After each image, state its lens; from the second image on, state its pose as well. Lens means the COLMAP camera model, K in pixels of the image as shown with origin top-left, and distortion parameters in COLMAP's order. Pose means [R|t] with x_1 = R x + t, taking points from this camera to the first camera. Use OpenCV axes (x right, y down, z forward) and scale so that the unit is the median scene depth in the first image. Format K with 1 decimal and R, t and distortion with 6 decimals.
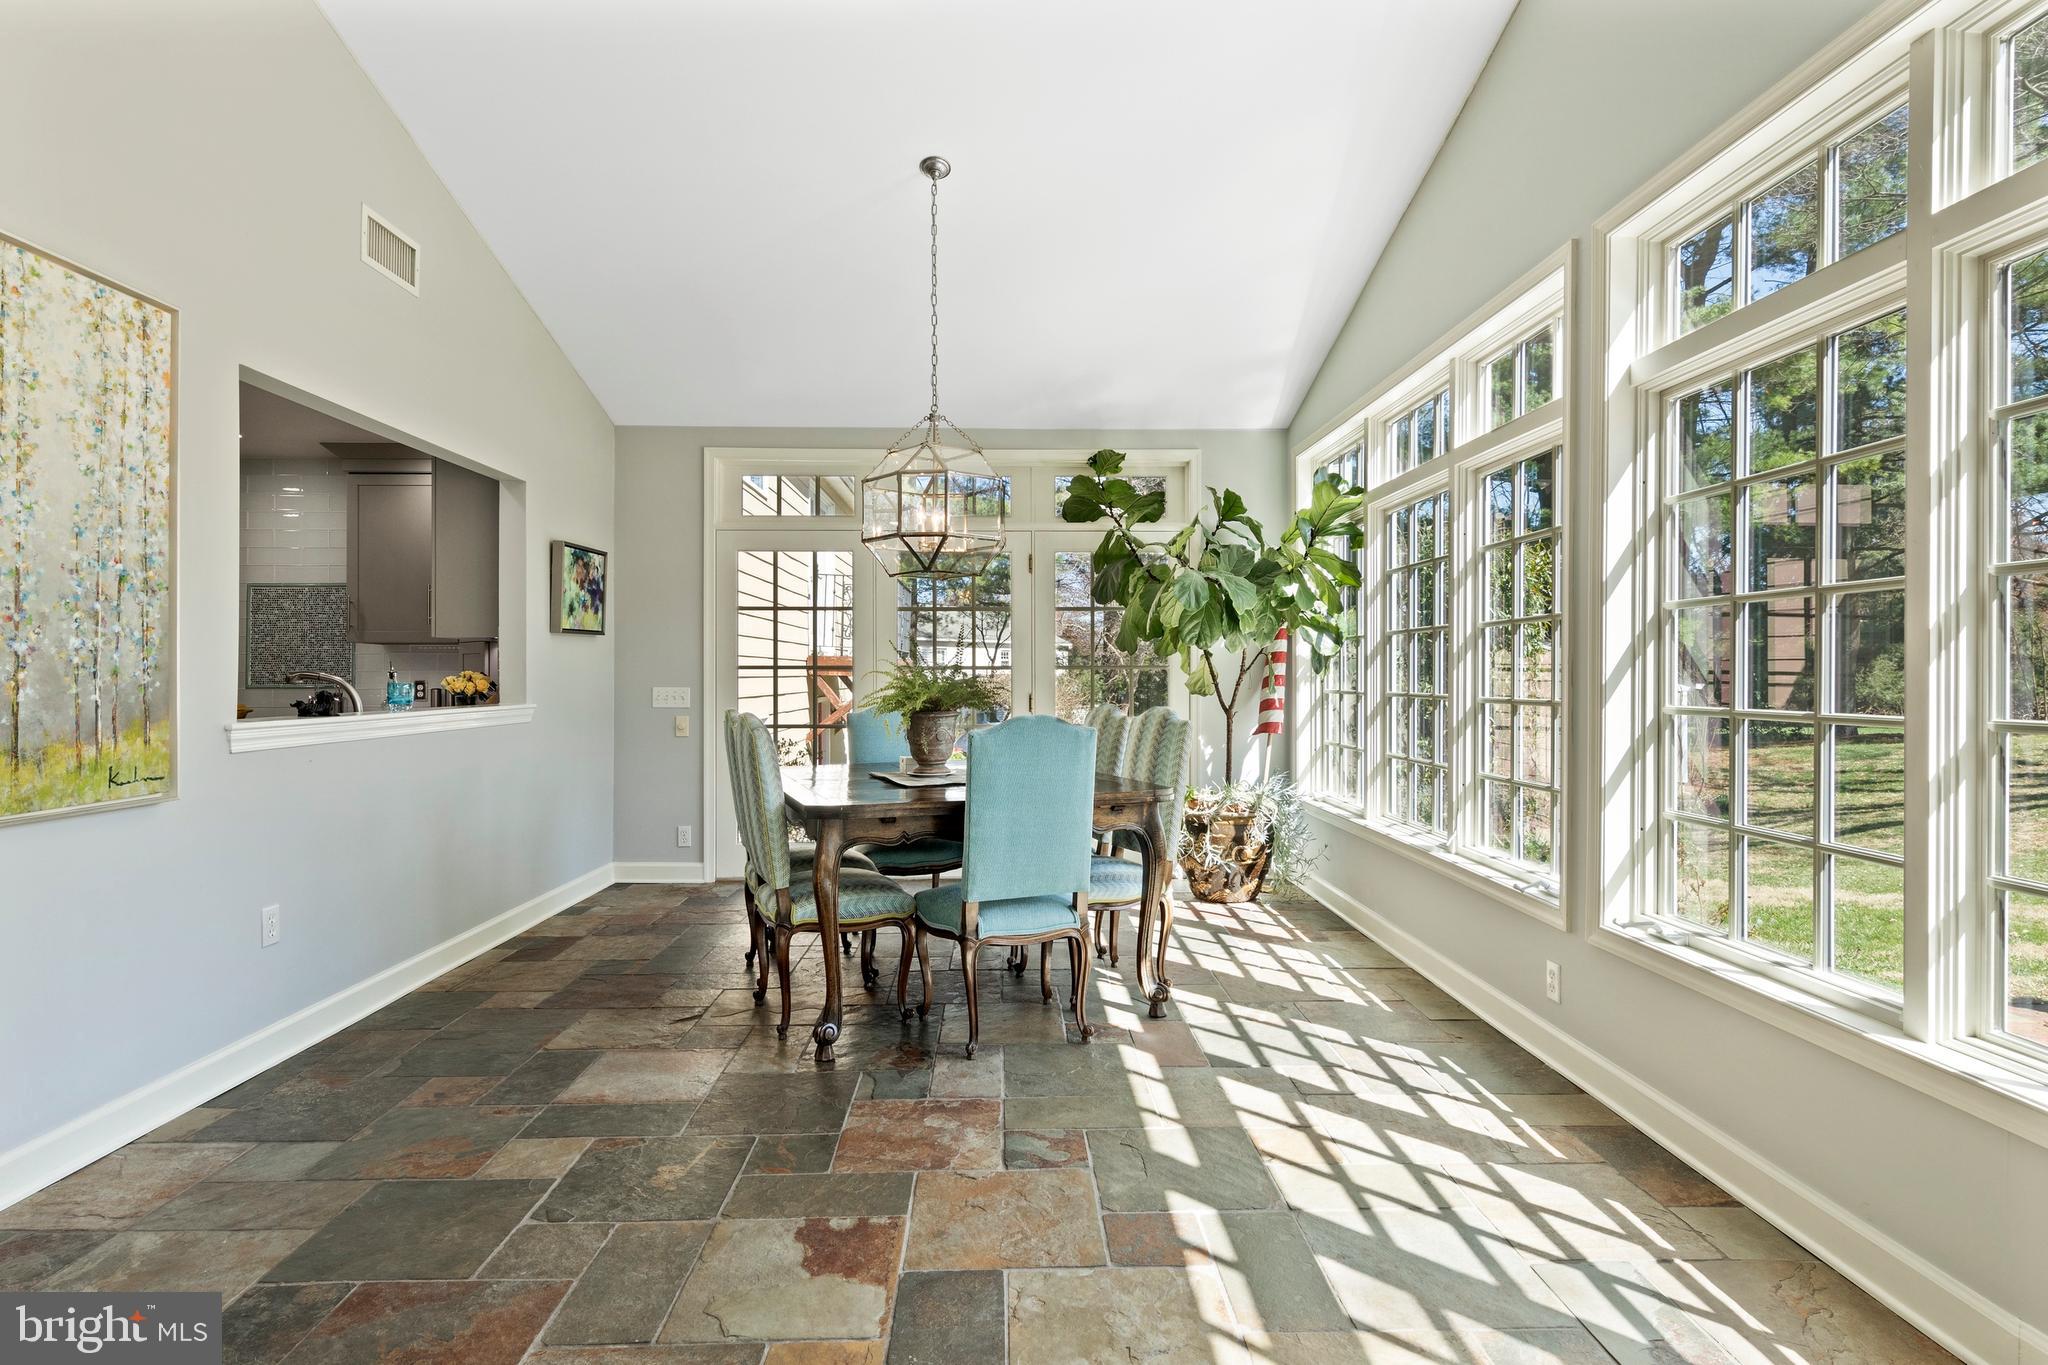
lens RADIAL K [[1040.5, 0, 1017.0], [0, 1040.5, 683.5], [0, 0, 1]] dist [0.011761, -0.003573]
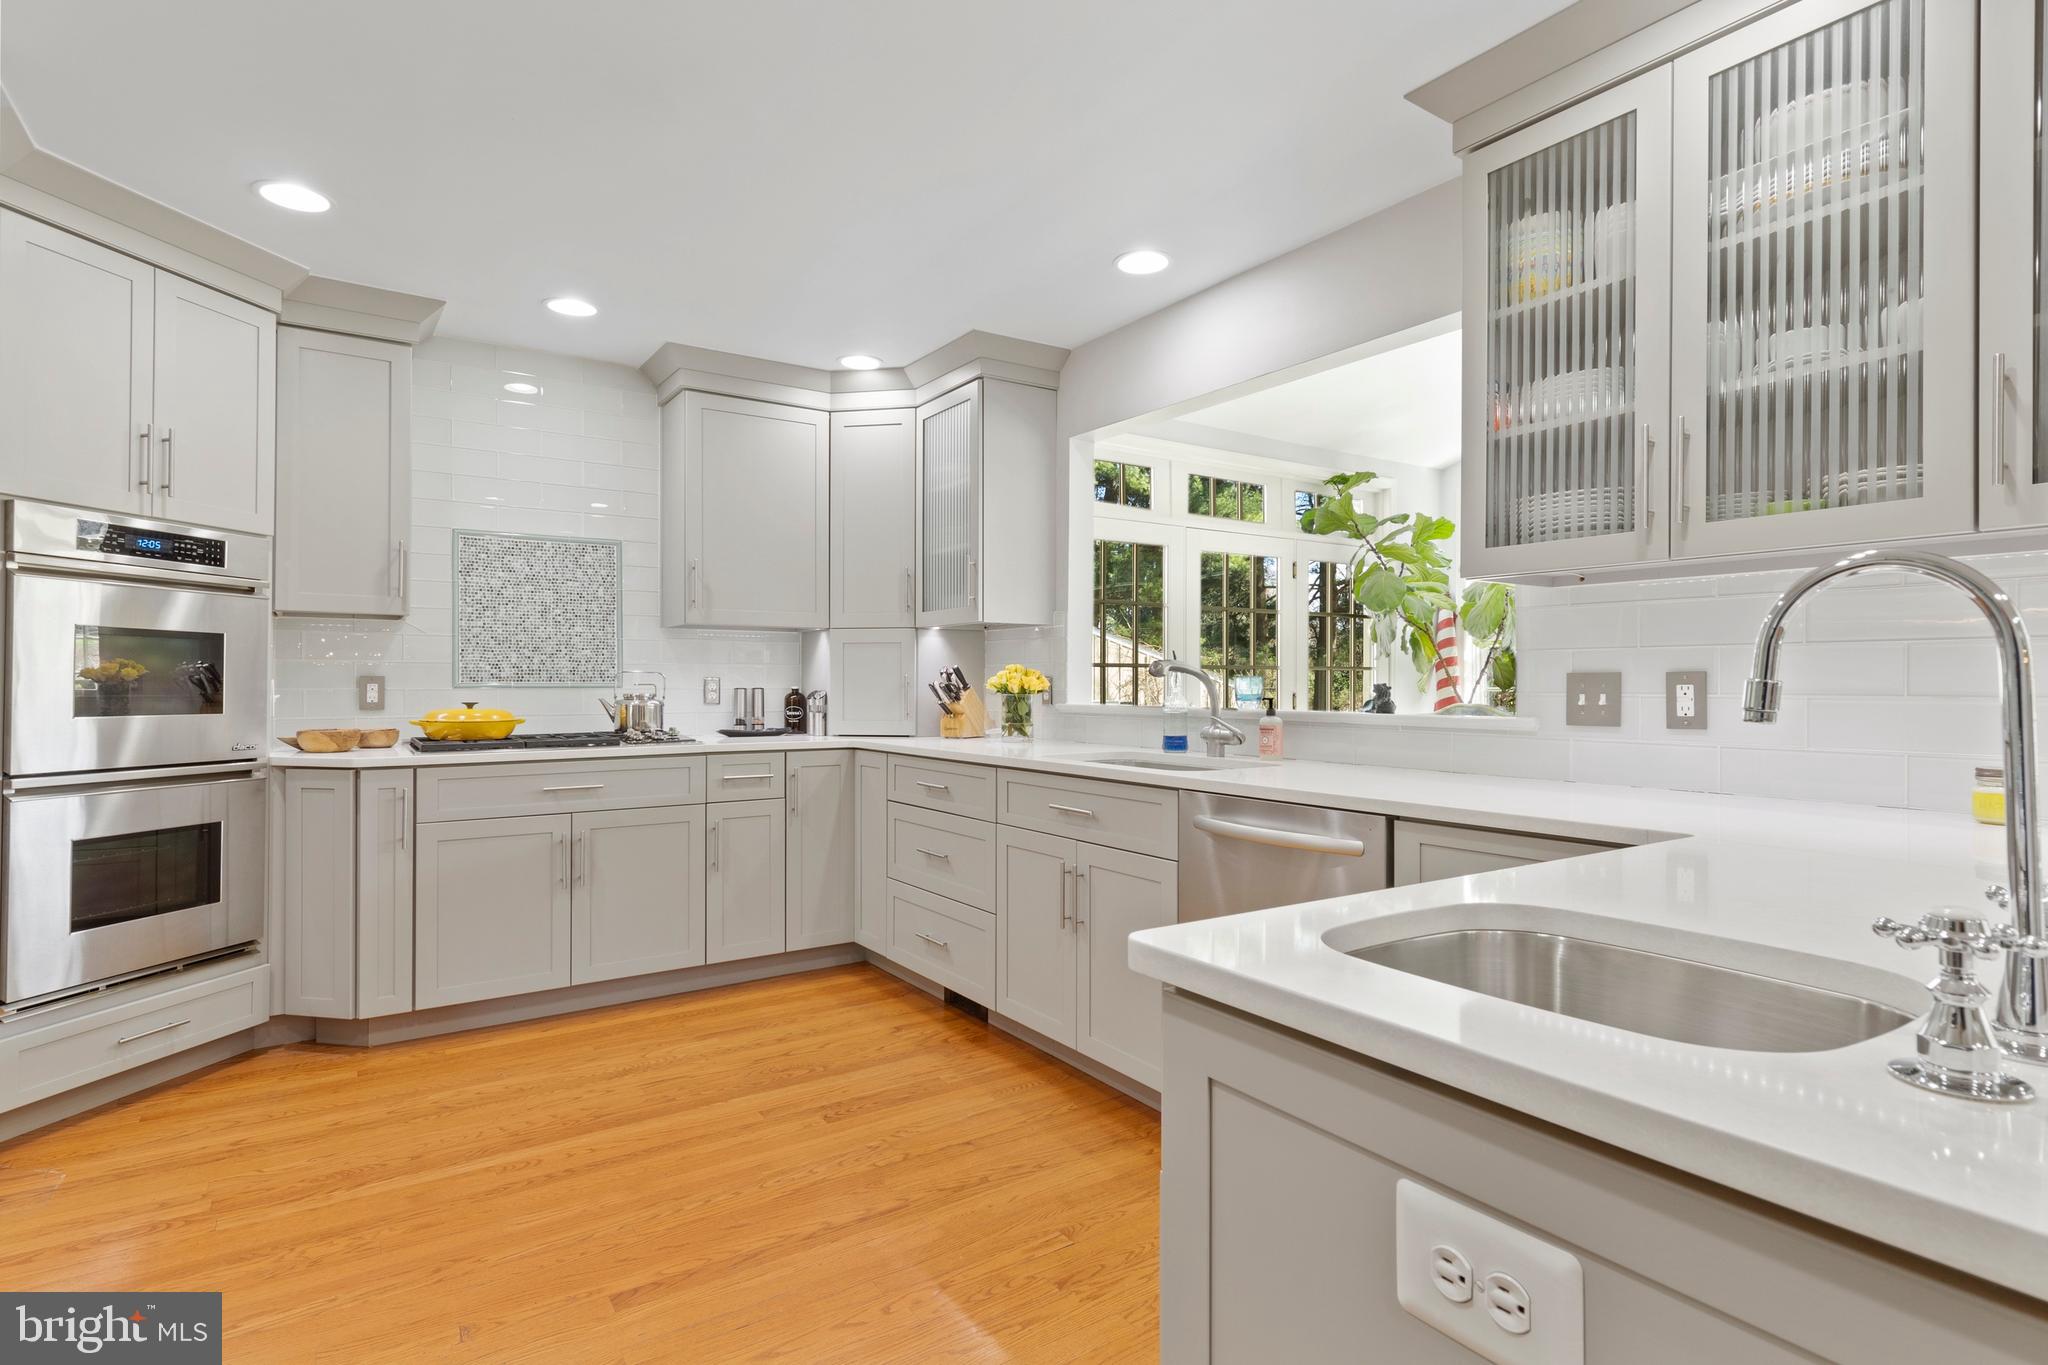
lens RADIAL K [[1040.5, 0, 1020.3], [0, 1040.5, 679.2], [0, 0, 1]] dist [0.011761, -0.003573]
pose [[0.841856, 0.006472, 0.539664, -0.790076], [-0.003590, 0.999973, -0.006392, 0.002331], [-0.539690, 0.003443, 0.841856, 0.253048]]
